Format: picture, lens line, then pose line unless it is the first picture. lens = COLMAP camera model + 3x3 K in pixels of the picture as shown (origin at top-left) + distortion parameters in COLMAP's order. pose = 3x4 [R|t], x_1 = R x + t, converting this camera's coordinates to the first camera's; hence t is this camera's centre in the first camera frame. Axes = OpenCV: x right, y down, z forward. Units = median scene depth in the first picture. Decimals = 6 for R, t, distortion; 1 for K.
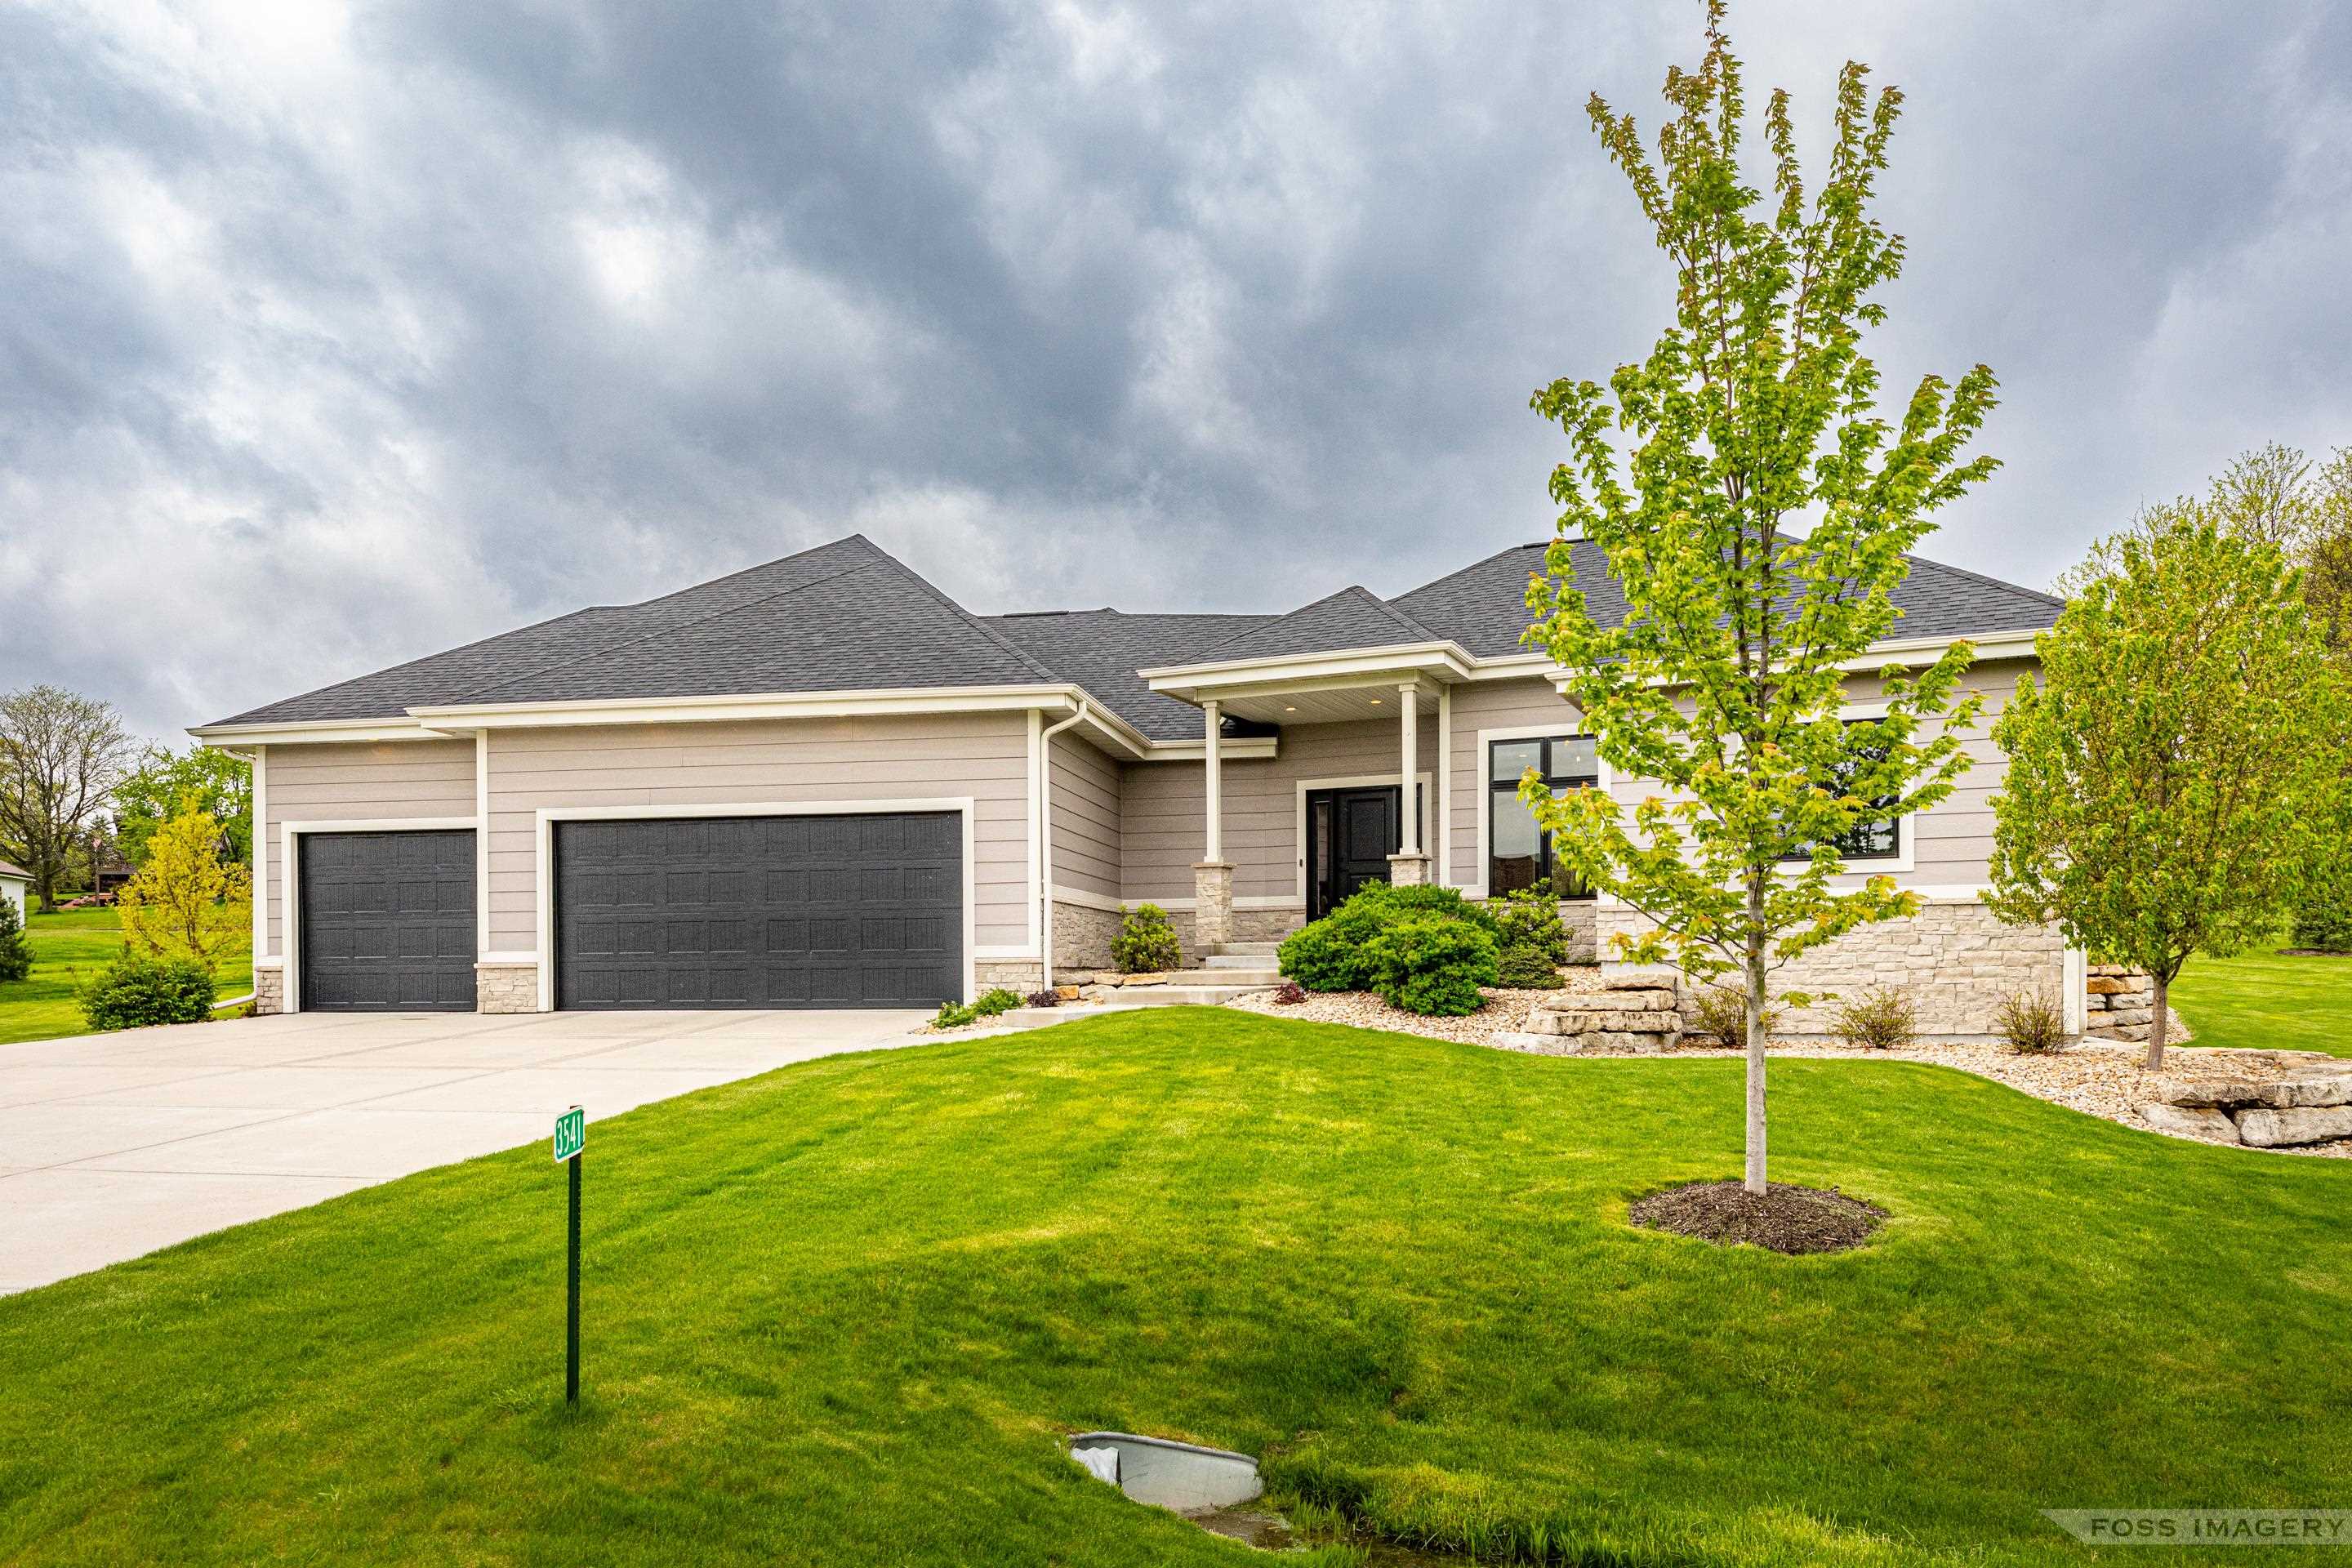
lens RADIAL K [[1541.6, 0, 1170.8], [0, 1541.6, 798.3], [0, 0, 1]] dist [0.006568, 0.002743]
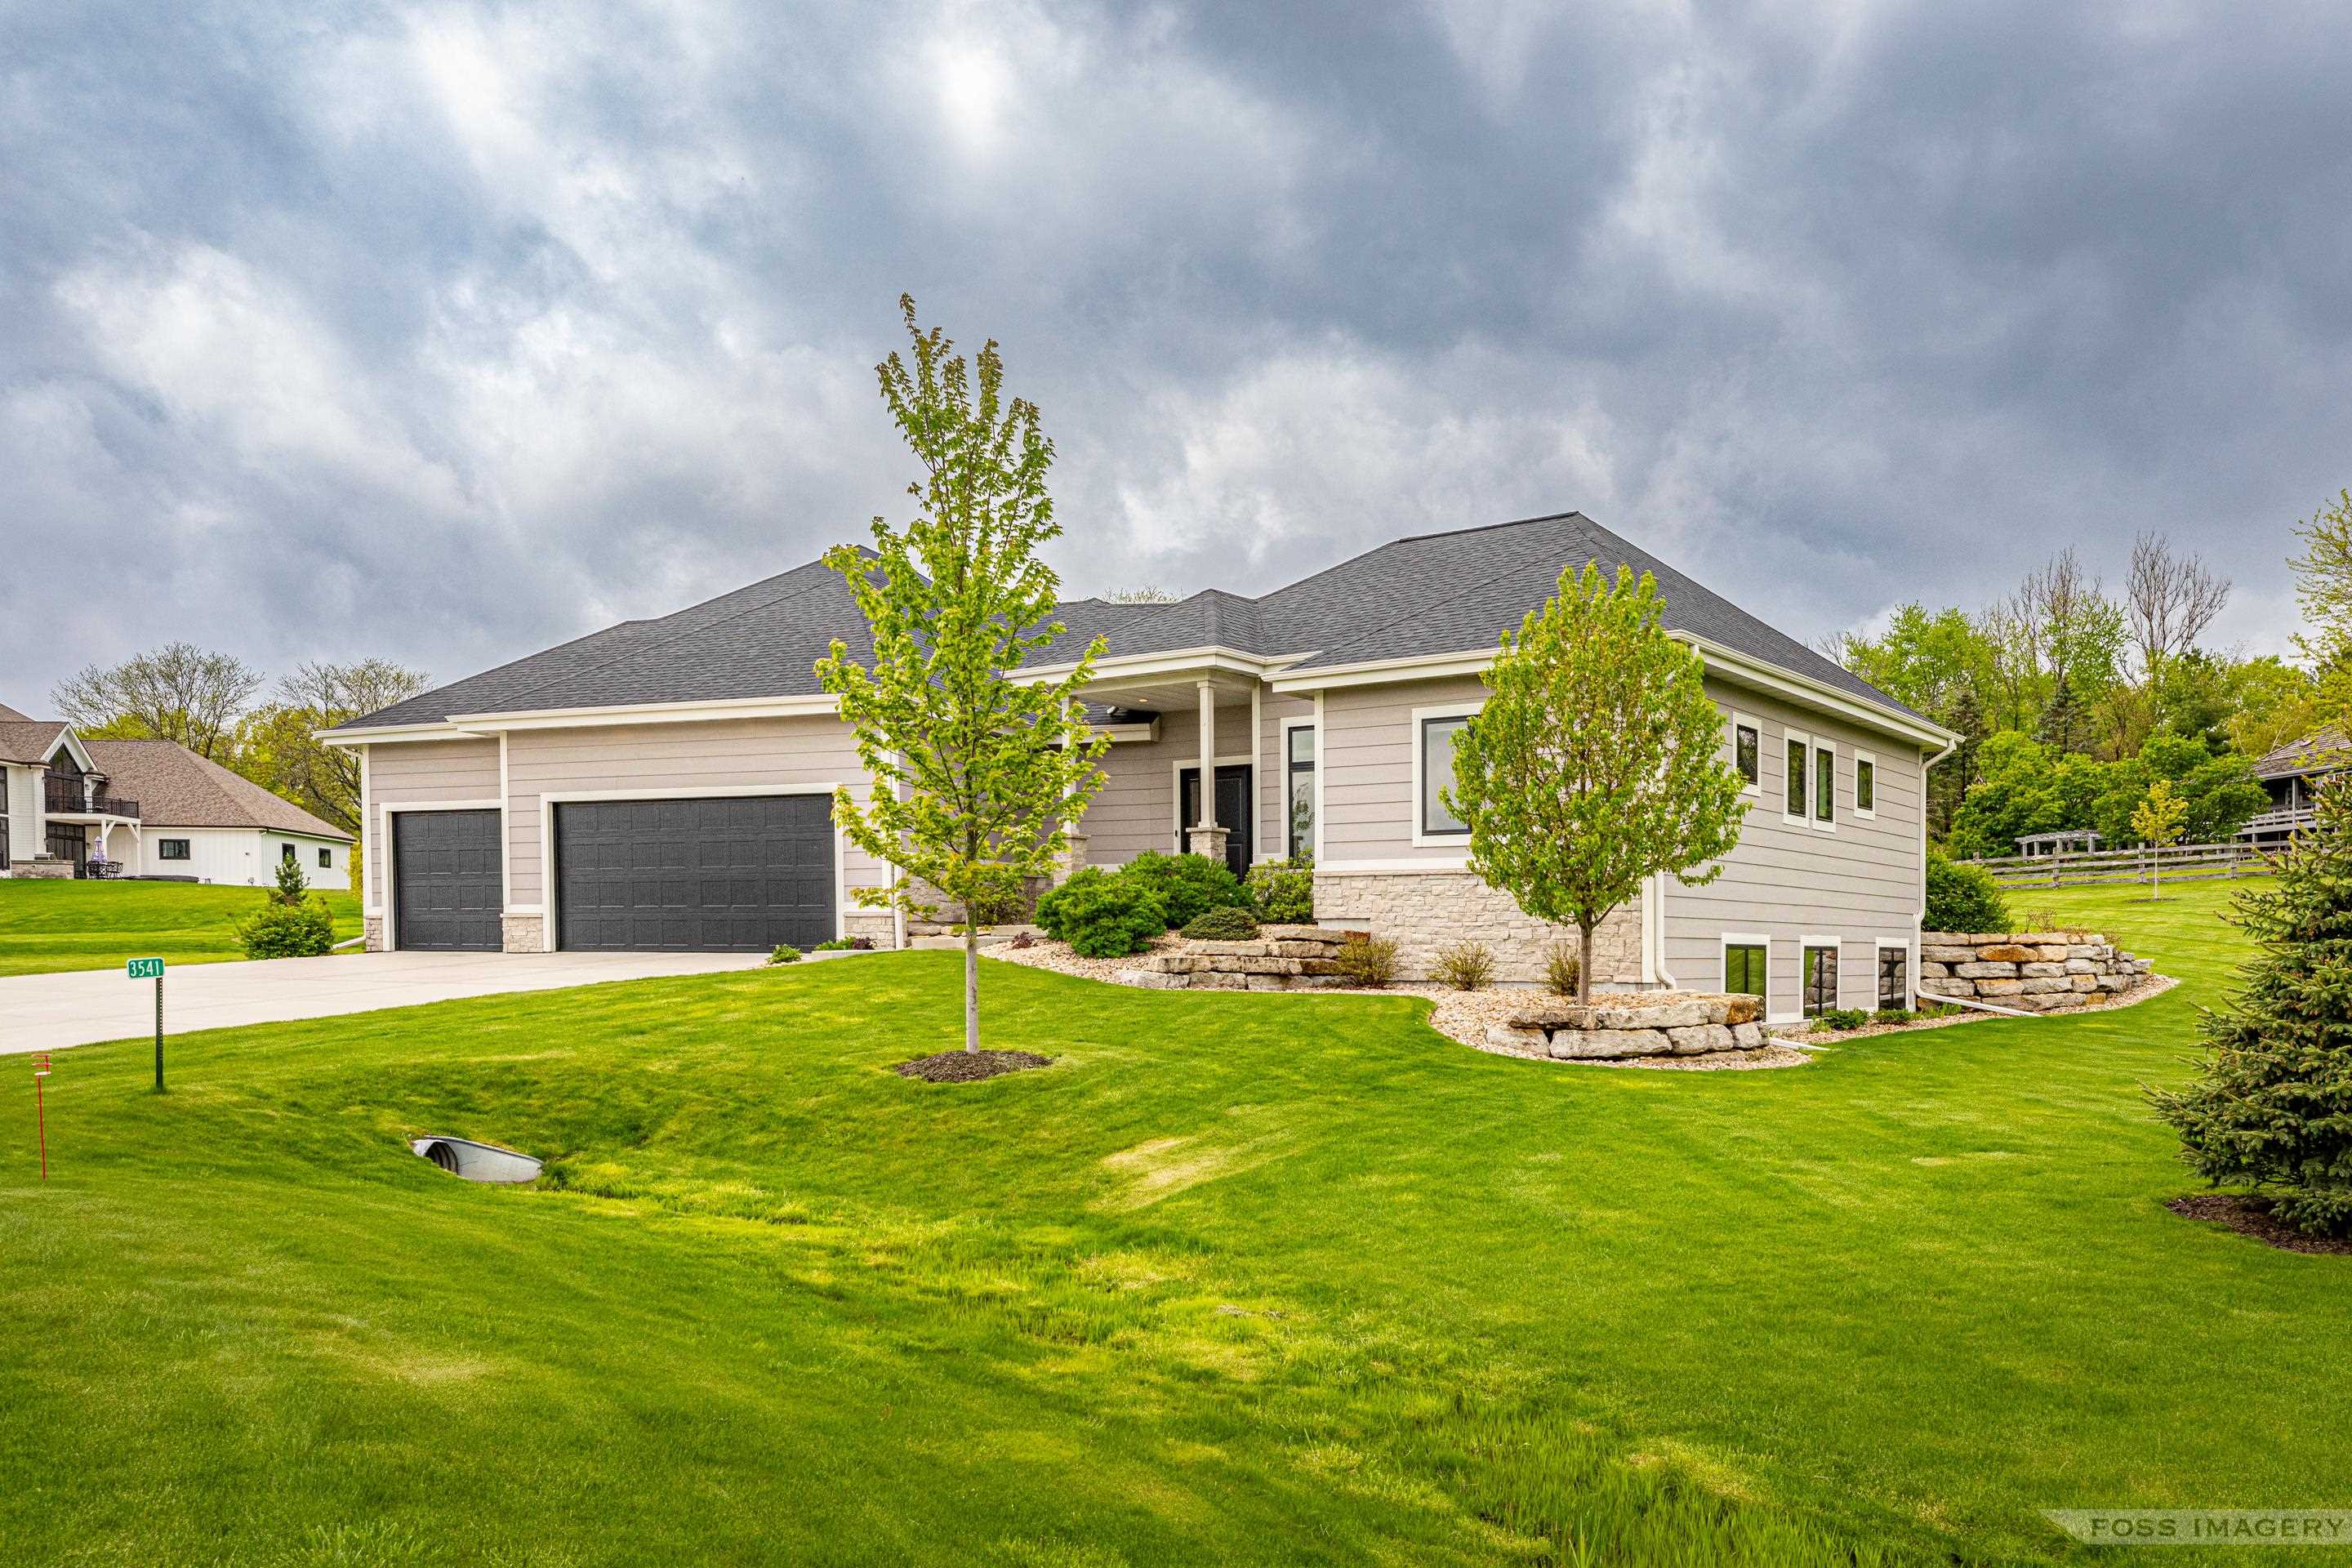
lens RADIAL K [[1781.8, 0, 1174.4], [0, 1781.8, 794.9], [0, 0, 1]] dist [-0.003433, -0.002625]
pose [[0.973332, -0.006229, -0.229316, 0.435923], [0.012331, 0.999607, 0.025188, -0.022229], [0.229069, -0.027344, 0.973026, -0.310911]]
